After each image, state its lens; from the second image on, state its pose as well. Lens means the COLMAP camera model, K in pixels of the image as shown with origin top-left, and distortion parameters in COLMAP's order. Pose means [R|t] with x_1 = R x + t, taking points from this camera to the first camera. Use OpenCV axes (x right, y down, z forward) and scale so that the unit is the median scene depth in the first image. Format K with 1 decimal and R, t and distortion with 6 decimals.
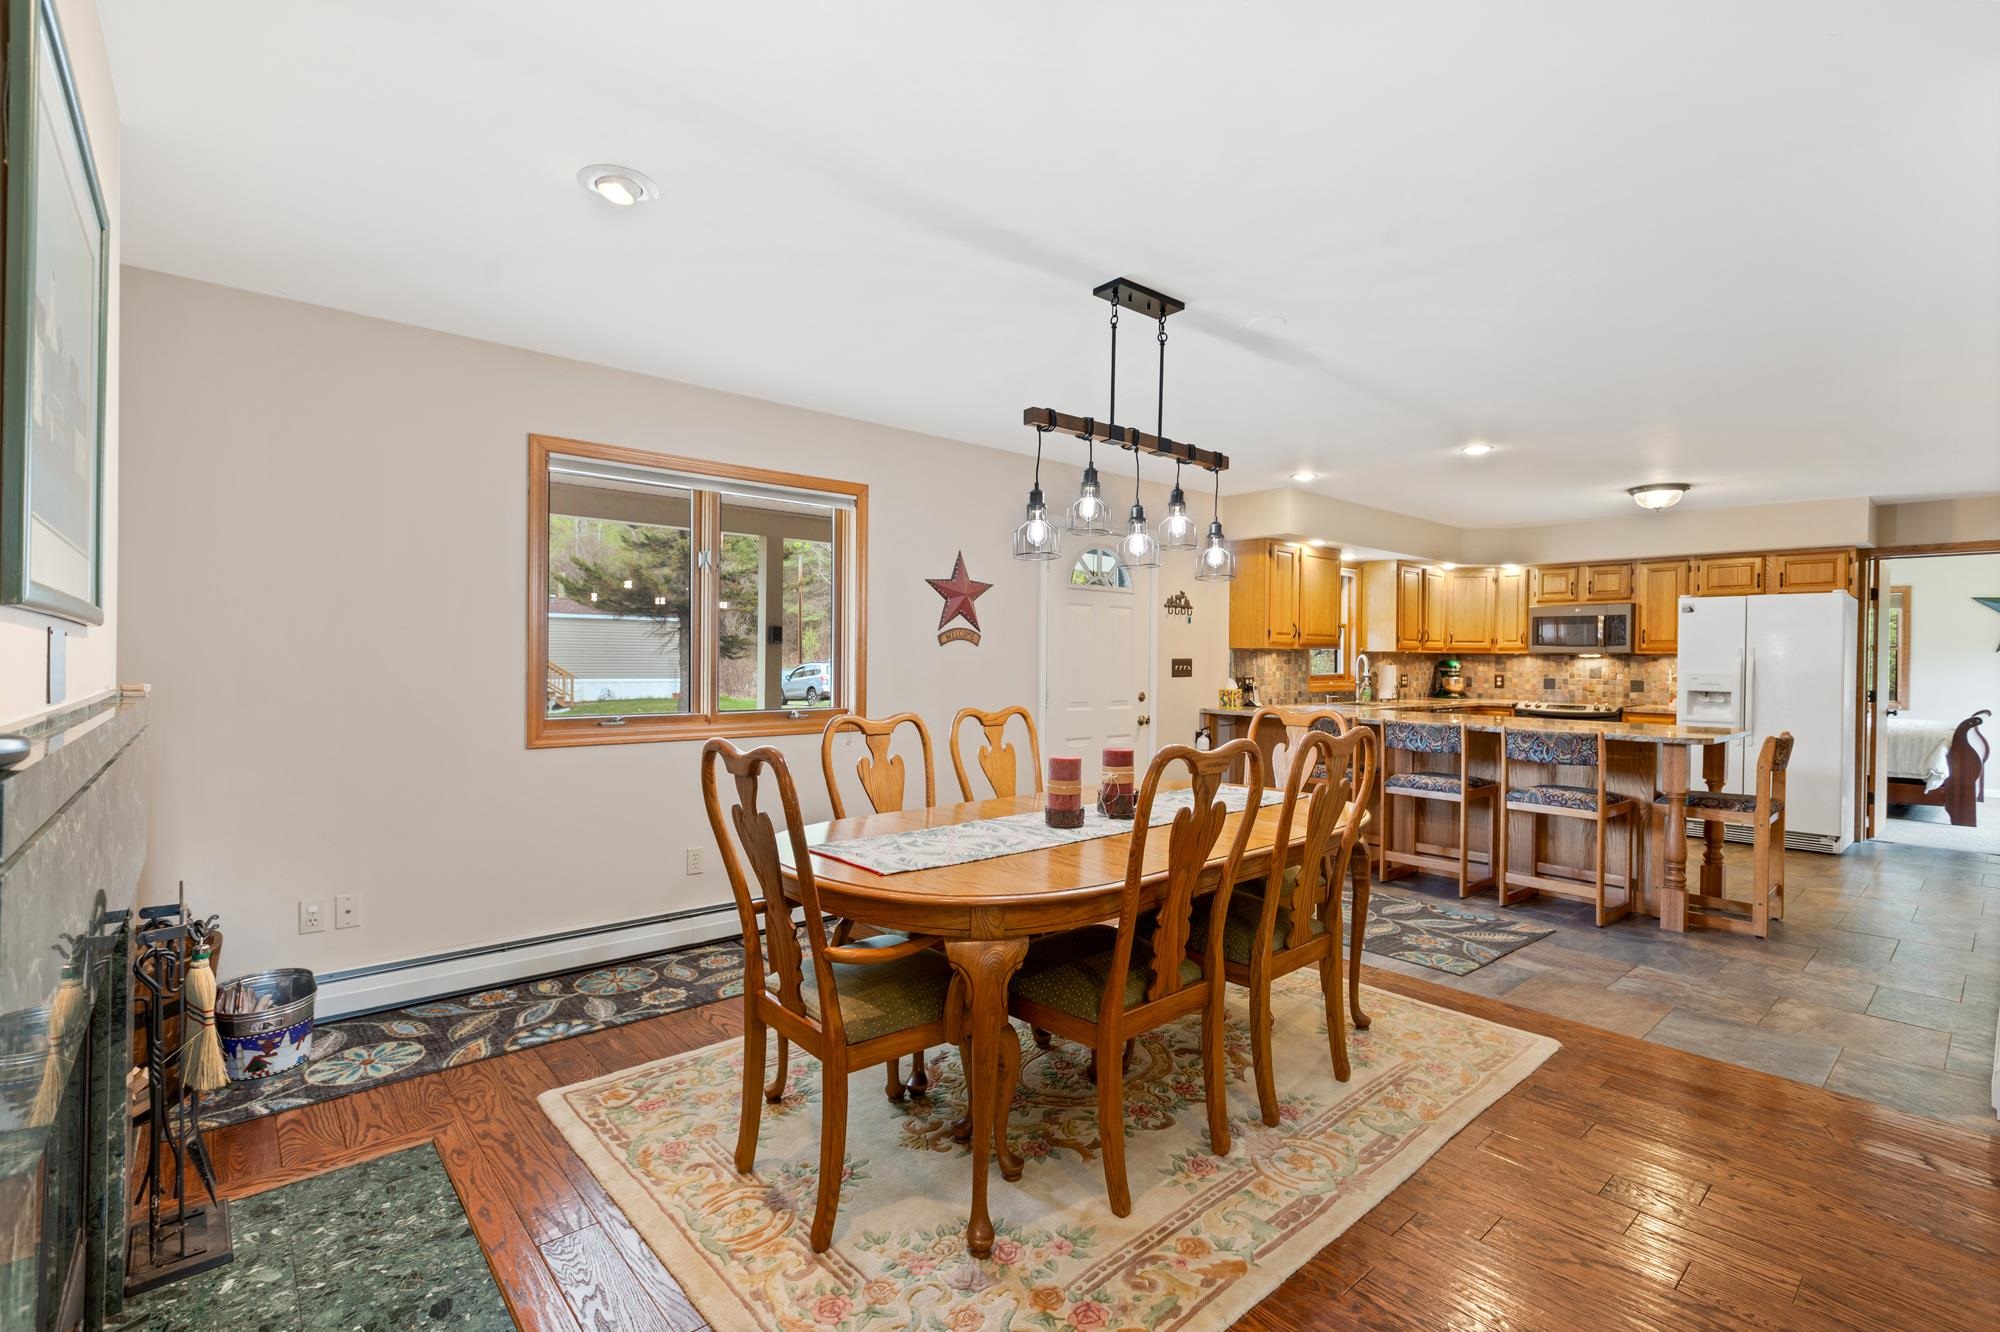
lens RADIAL K [[920.5, 0, 991.1], [0, 920.5, 659.3], [0, 0, 1]] dist [0.014373, -0.000316]
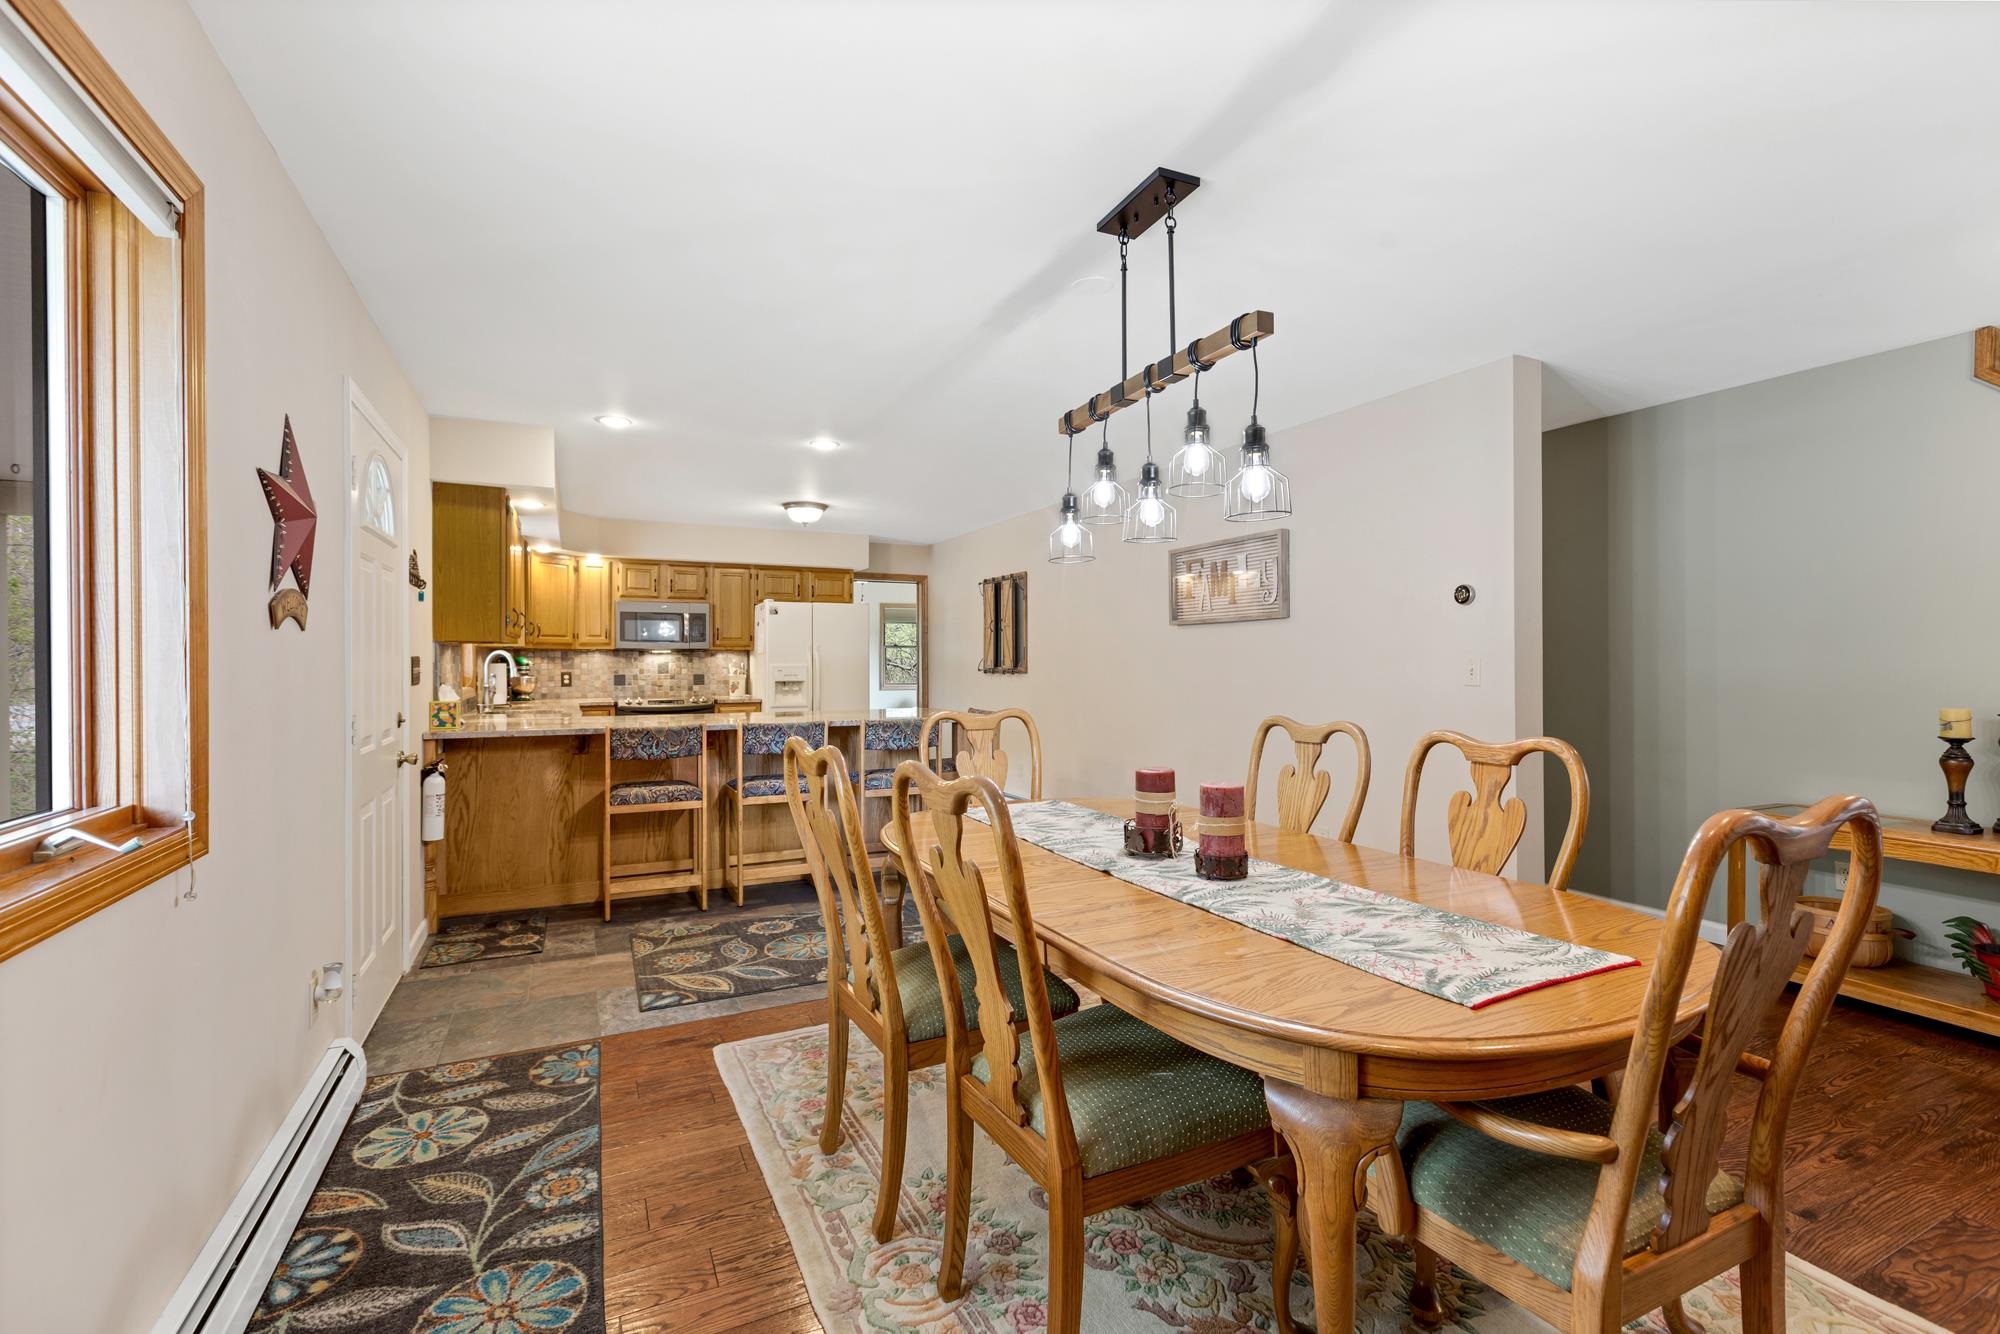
lens RADIAL K [[931.4, 0, 1013.5], [0, 931.4, 662.7], [0, 0, 1]] dist [0.004723, -0.003339]
pose [[0.249713, -0.012098, 0.968244, -0.285460], [0.003718, 0.999927, 0.011535, -0.002113], [-0.968313, 0.000720, 0.249740, 0.395487]]
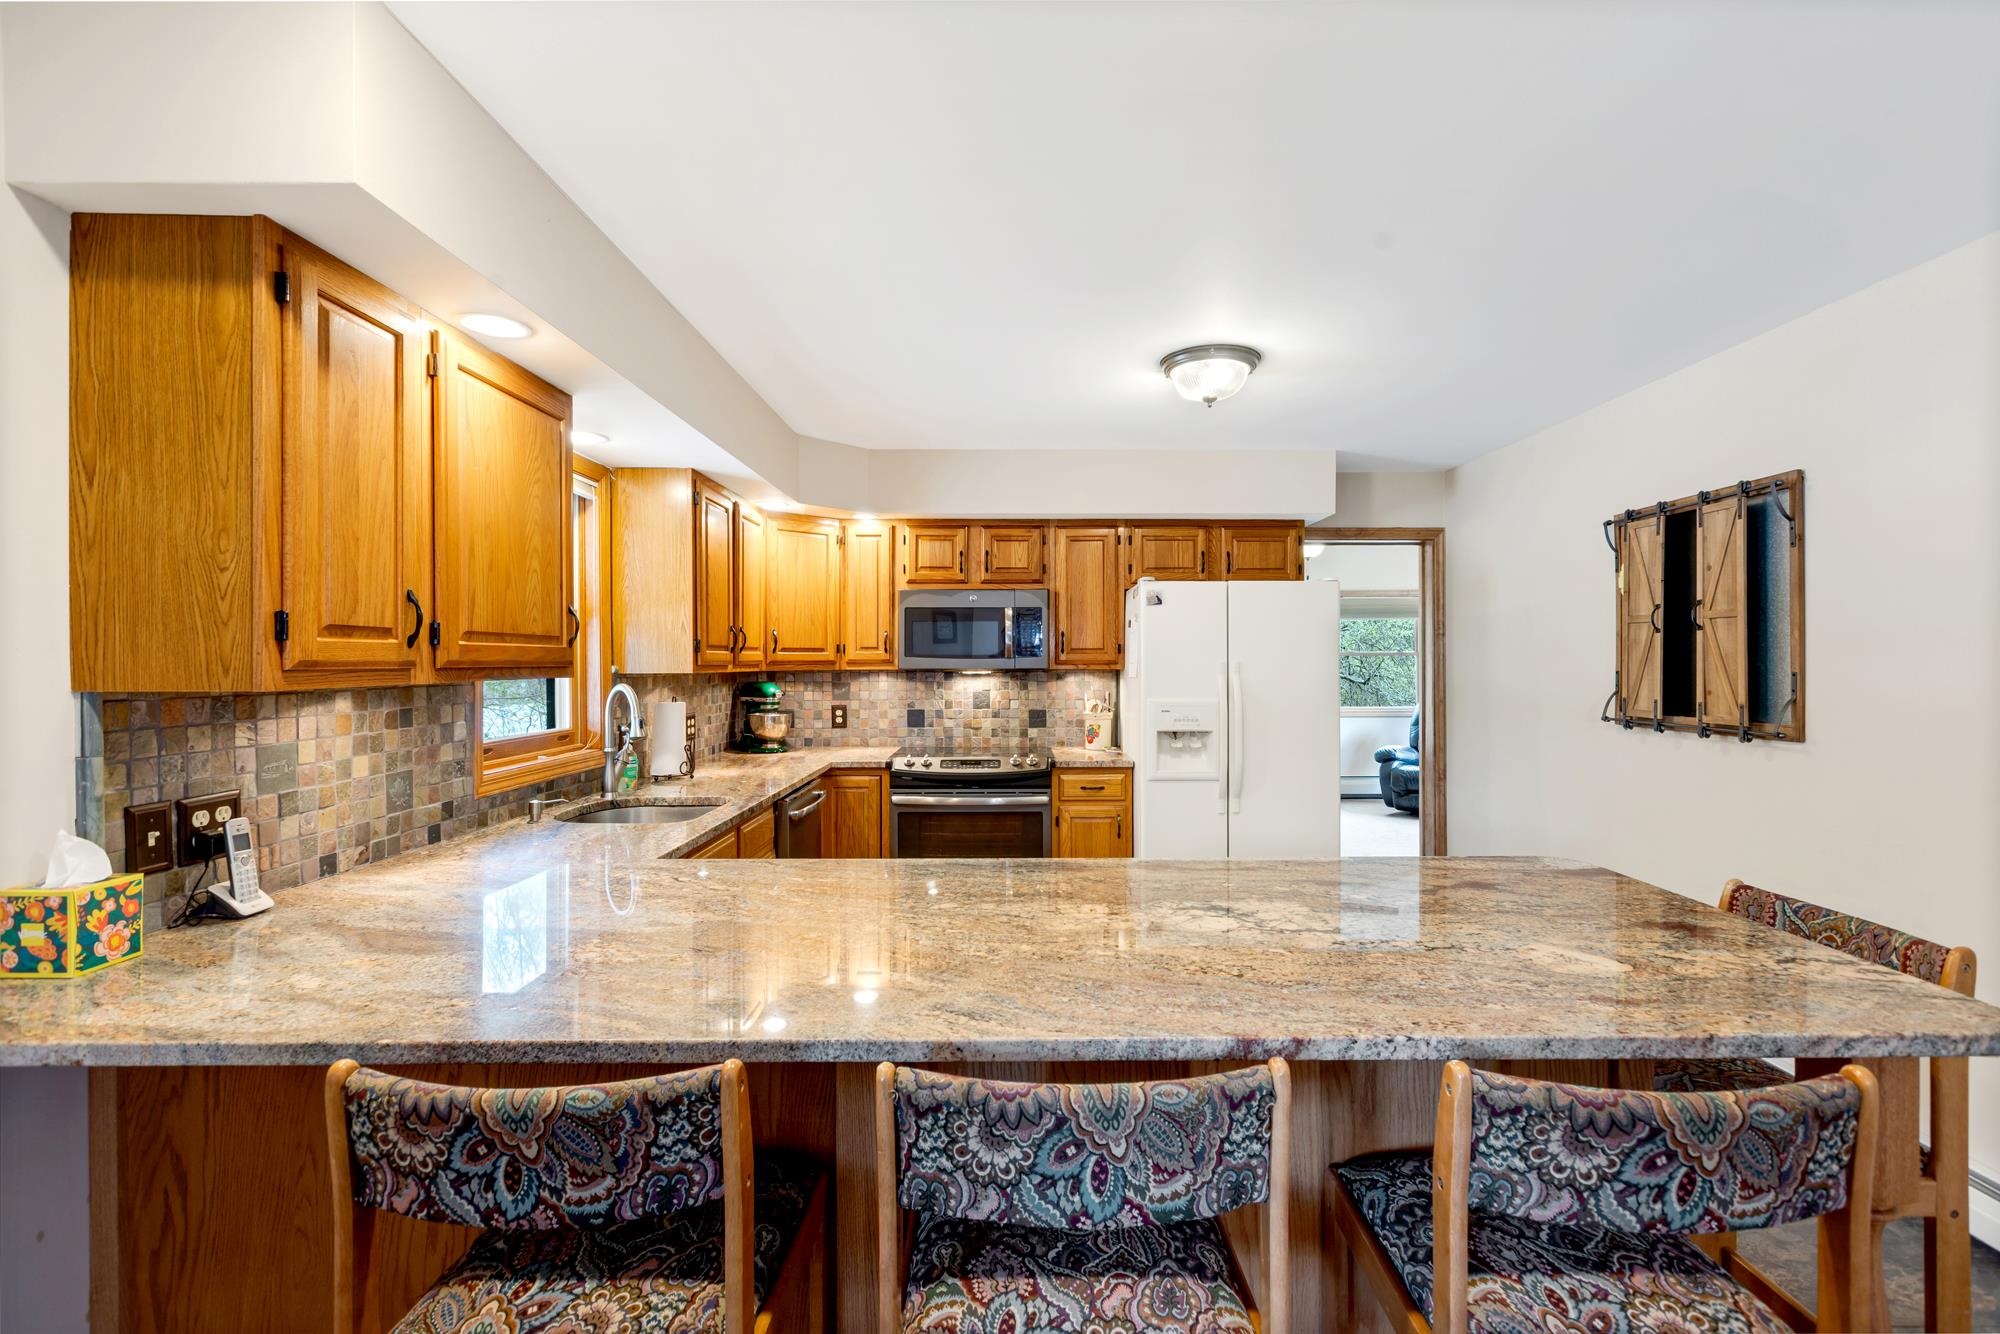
lens RADIAL K [[884.1, 0, 1016.9], [0, 884.1, 659.8], [0, 0, 1]] dist [0.002793, 0.000360]
pose [[0.646470, -0.012193, 0.762842, 0.230127], [0.009651, 0.999923, 0.007803, -0.018401], [-0.762879, 0.002318, 0.646537, 0.651298]]
